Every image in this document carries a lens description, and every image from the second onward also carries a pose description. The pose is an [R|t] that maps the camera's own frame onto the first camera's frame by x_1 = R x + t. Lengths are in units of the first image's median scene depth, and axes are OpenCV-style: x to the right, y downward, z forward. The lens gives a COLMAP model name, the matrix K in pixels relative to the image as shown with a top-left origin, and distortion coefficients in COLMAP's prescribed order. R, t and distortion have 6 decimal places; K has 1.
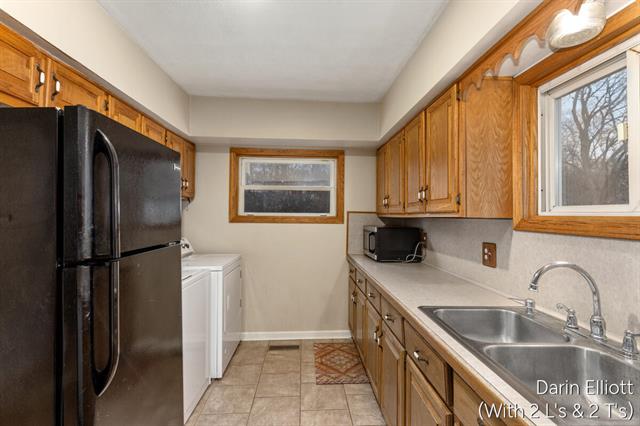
lens RADIAL K [[301.1, 0, 325.2], [0, 301.1, 201.7], [0, 0, 1]] dist [0.041667, 0.000029]
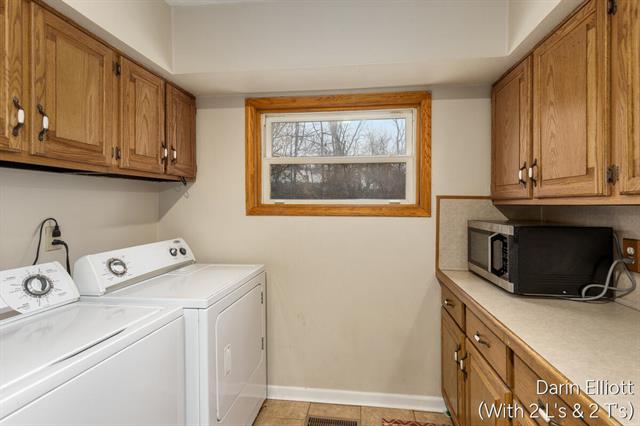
lens RADIAL K [[301.1, 0, 326.7], [0, 301.1, 206.7], [0, 0, 1]] dist [0.041667, 0.000029]
pose [[0.982269, -0.006999, -0.187344, -0.026970], [0.017508, 0.998360, 0.054501, 0.017962], [0.186655, -0.056815, 0.980781, 0.388301]]
